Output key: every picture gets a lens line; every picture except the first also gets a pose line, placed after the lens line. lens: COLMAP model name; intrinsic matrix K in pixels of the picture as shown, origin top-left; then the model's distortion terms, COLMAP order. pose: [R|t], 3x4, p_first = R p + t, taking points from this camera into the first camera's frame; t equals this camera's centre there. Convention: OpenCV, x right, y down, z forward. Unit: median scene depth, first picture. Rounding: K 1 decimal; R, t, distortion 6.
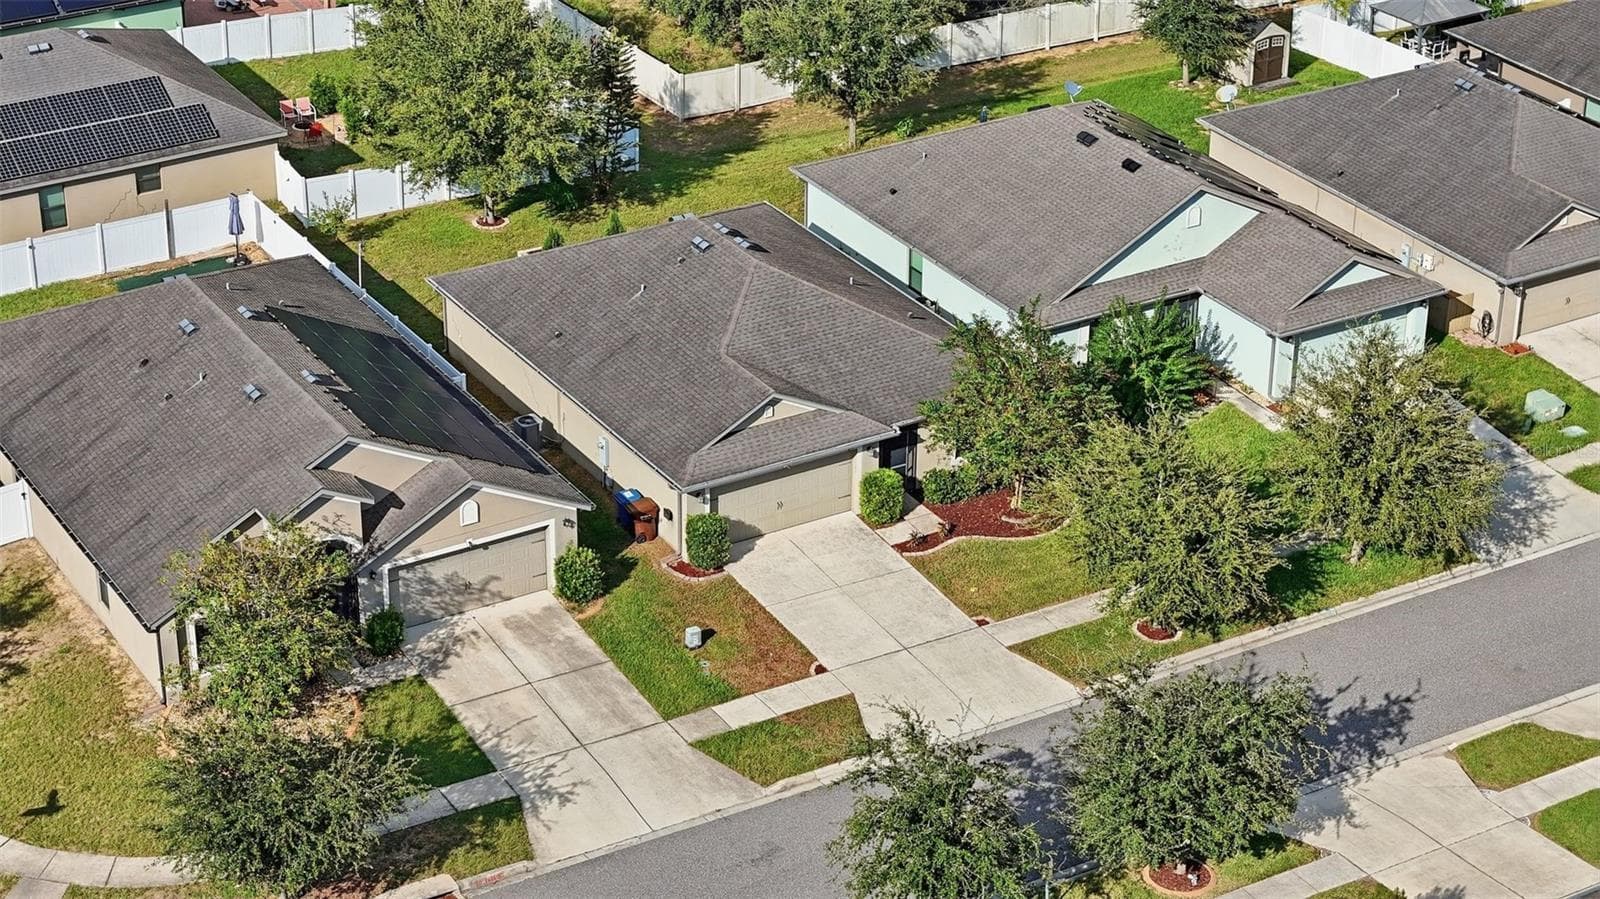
lens RADIAL K [[3235.5, 0, 712.3], [0, 3235.5, 450.1], [0, 0, 1]] dist [-0.004882, -2.148022]
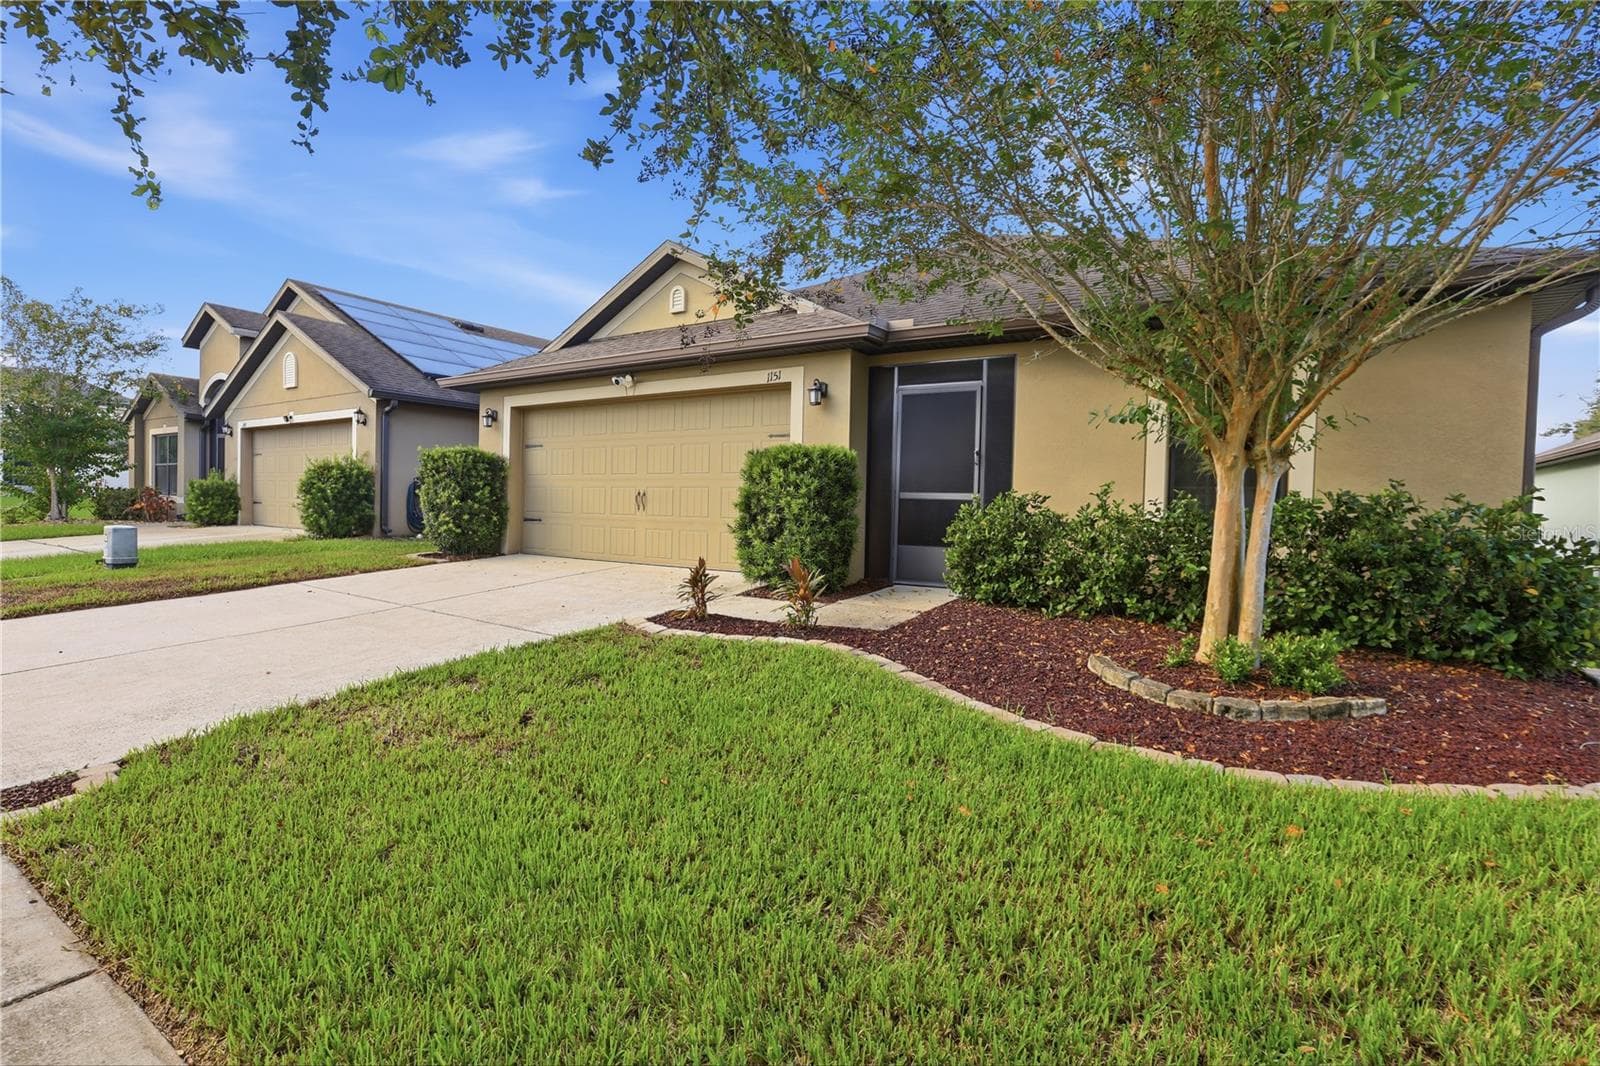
lens RADIAL K [[783.7, 0, 771.7], [0, 783.7, 529.3], [0, 0, 1]] dist [-0.066007, 0.039048]
pose [[0.432329, 0.039961, -0.900830, 0.126656], [-0.437115, 0.883076, -0.170608, 0.031213], [0.788683, 0.467526, 0.399247, 0.967349]]
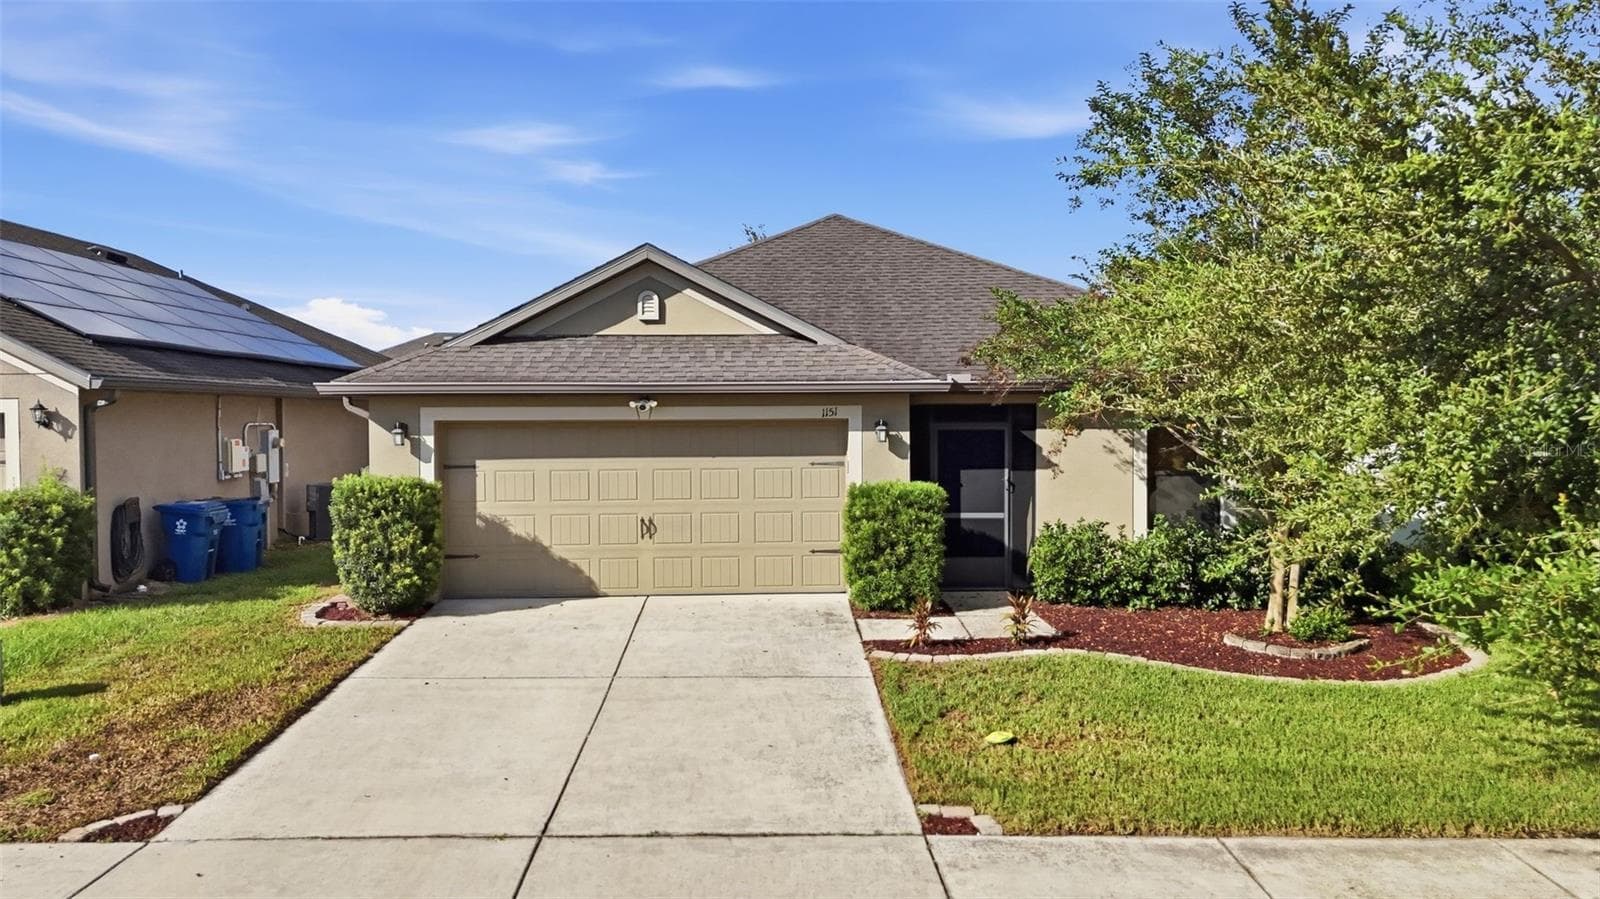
lens RADIAL K [[1160.3, 0, 800.0], [0, 1160.3, 449.5], [0, 0, 1]] dist [0.113684, -0.136692]
pose [[0.880198, 0.009169, -0.474519, 0.110057], [-0.214494, 0.899568, -0.380487, 0.061098], [0.423373, 0.436685, 0.793764, 0.878351]]
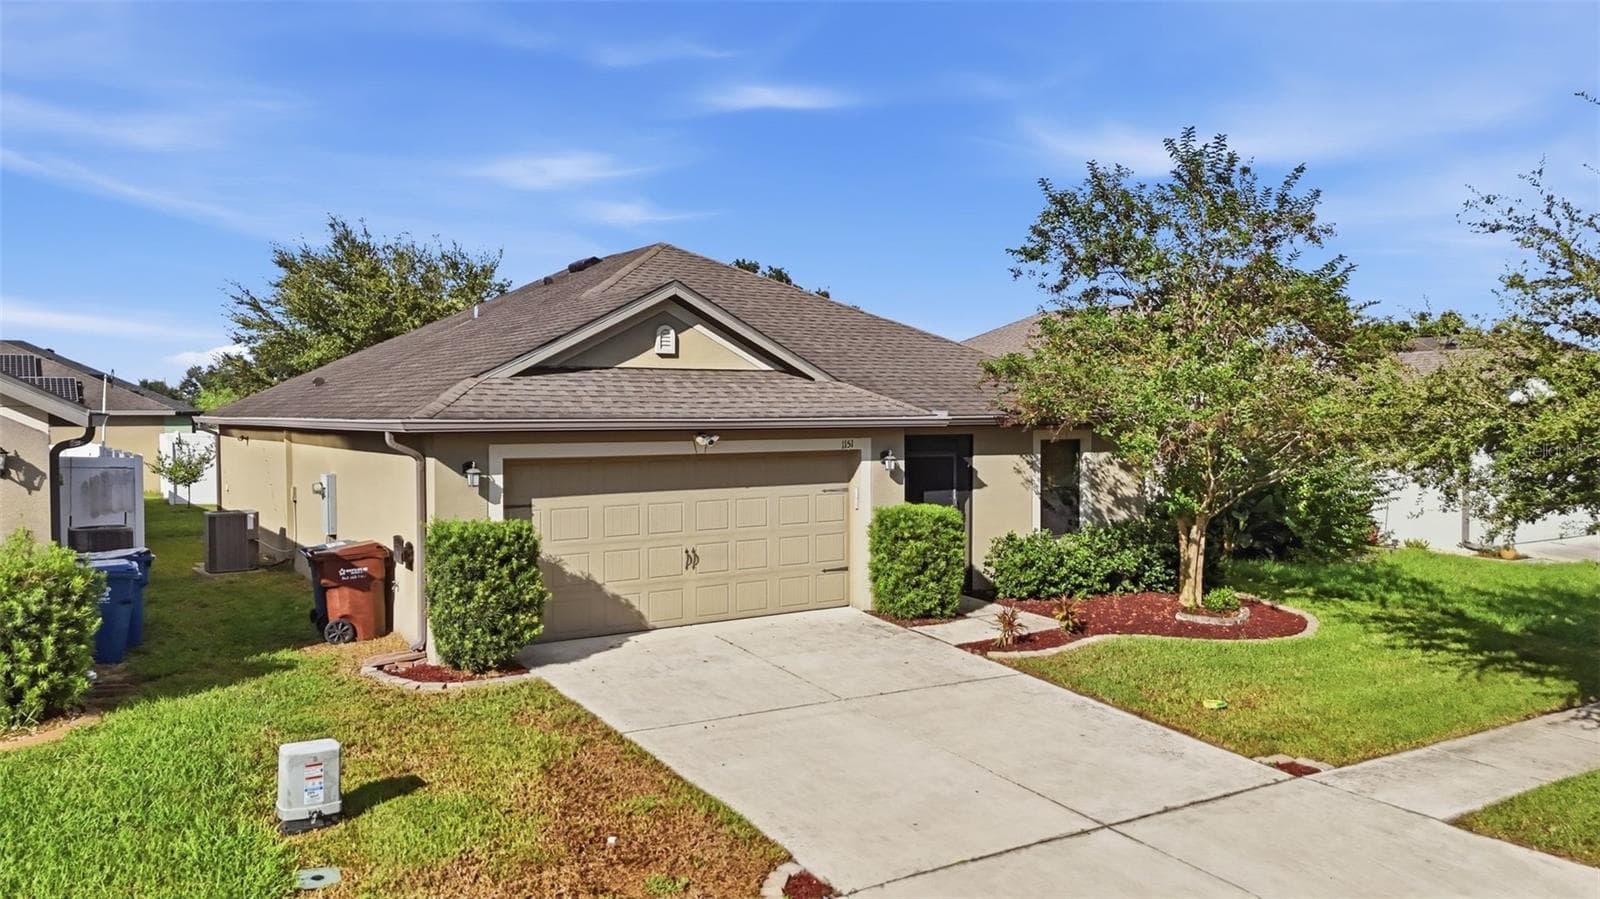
lens RADIAL K [[1160.3, 0, 800.0], [0, 1160.3, 449.5], [0, 0, 1]] dist [0.113684, -0.136692]
pose [[0.998195, -0.003024, 0.059984, 0.025974], [0.028612, 0.902065, -0.430652, 0.071017], [-0.052808, 0.431591, 0.900523, 0.847812]]
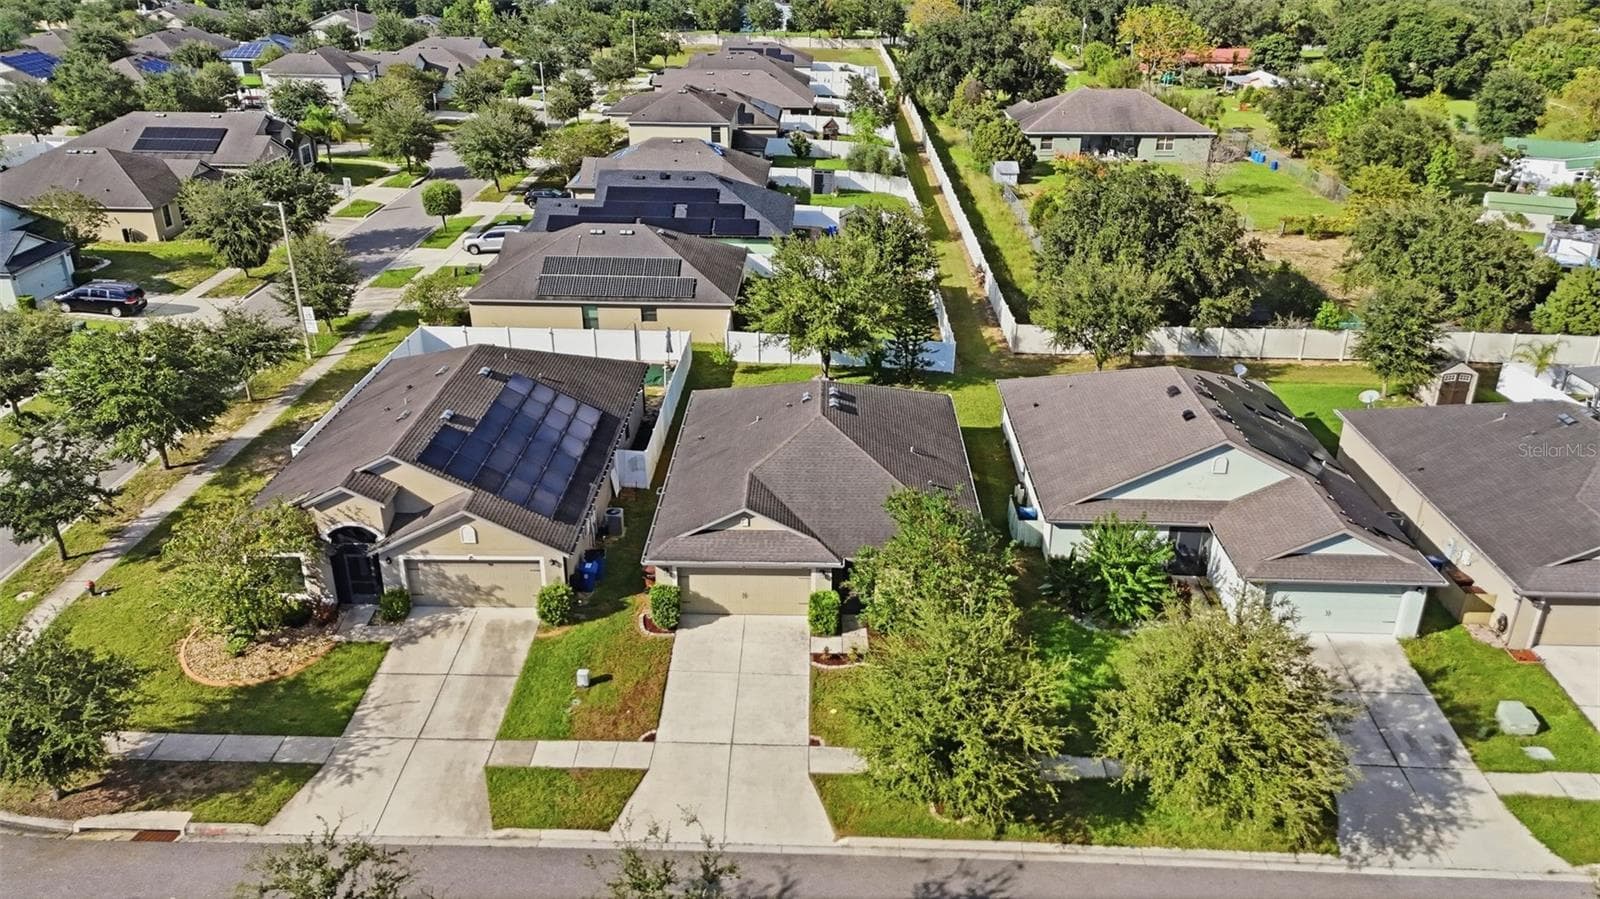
lens RADIAL K [[1160.3, 0, 800.0], [0, 1160.3, 449.5], [0, 0, 1]] dist [0.113684, -0.136692]
pose [[0.853837, 0.221674, -0.470982, 0.242486], [-0.243422, 0.969802, 0.015155, -0.051348], [0.460118, 0.101708, 0.882013, 0.594067]]
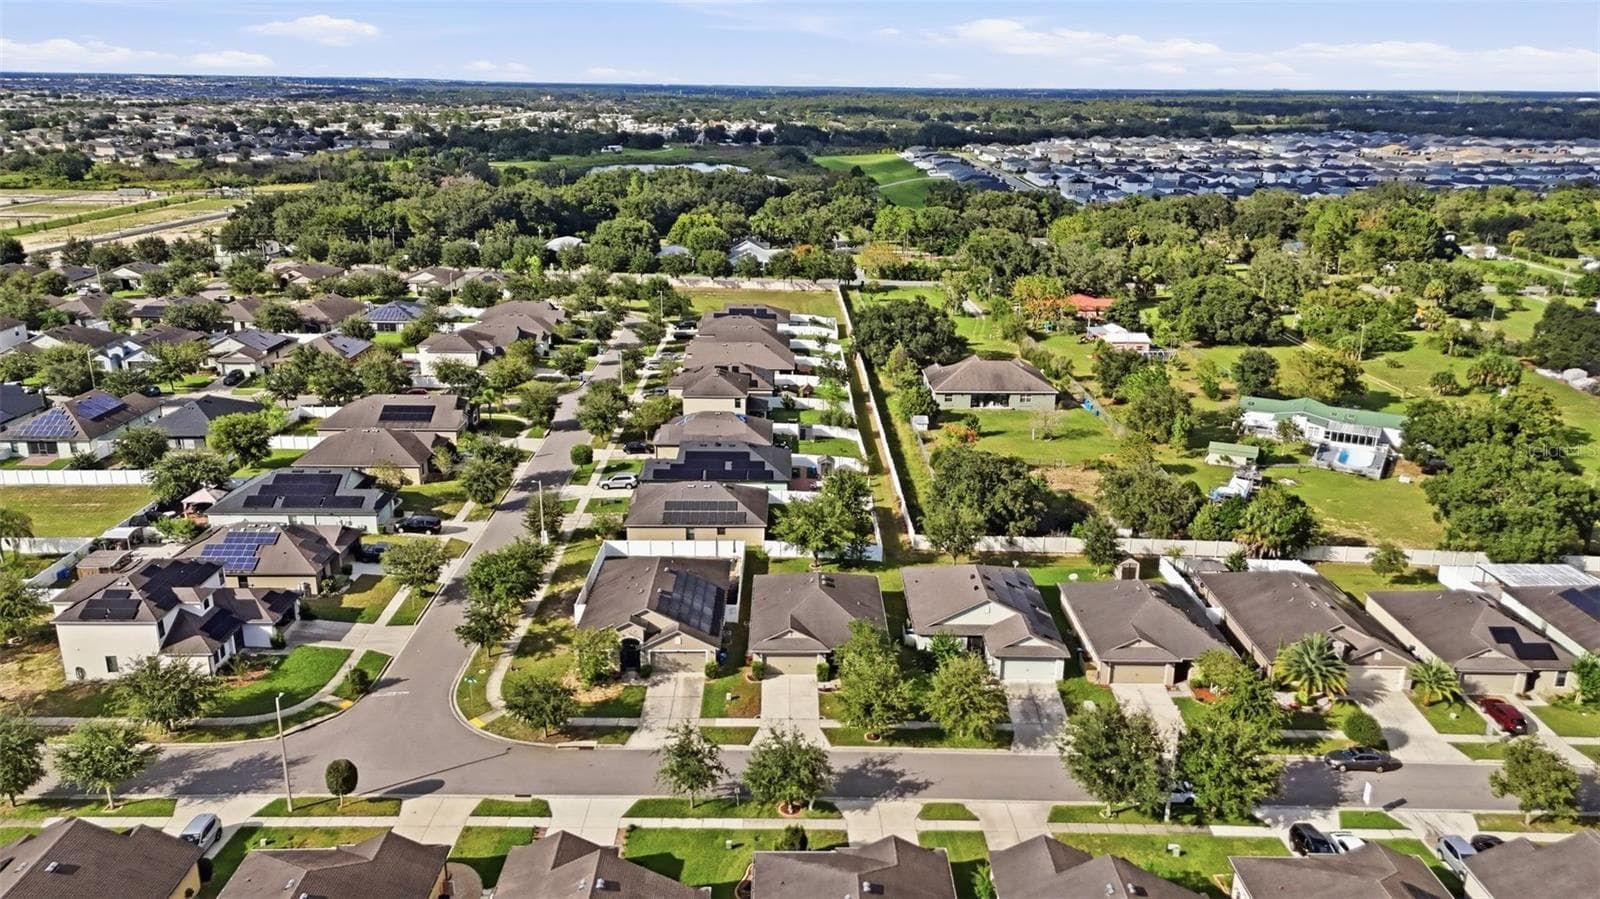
lens RADIAL K [[1160.3, 0, 800.0], [0, 1160.3, 449.5], [0, 0, 1]] dist [0.113684, -0.136692]
pose [[0.871117, 0.155786, -0.465710, 0.512066], [-0.234735, 0.965084, -0.116242, -0.055181], [0.431341, 0.210579, 0.877270, -0.014715]]
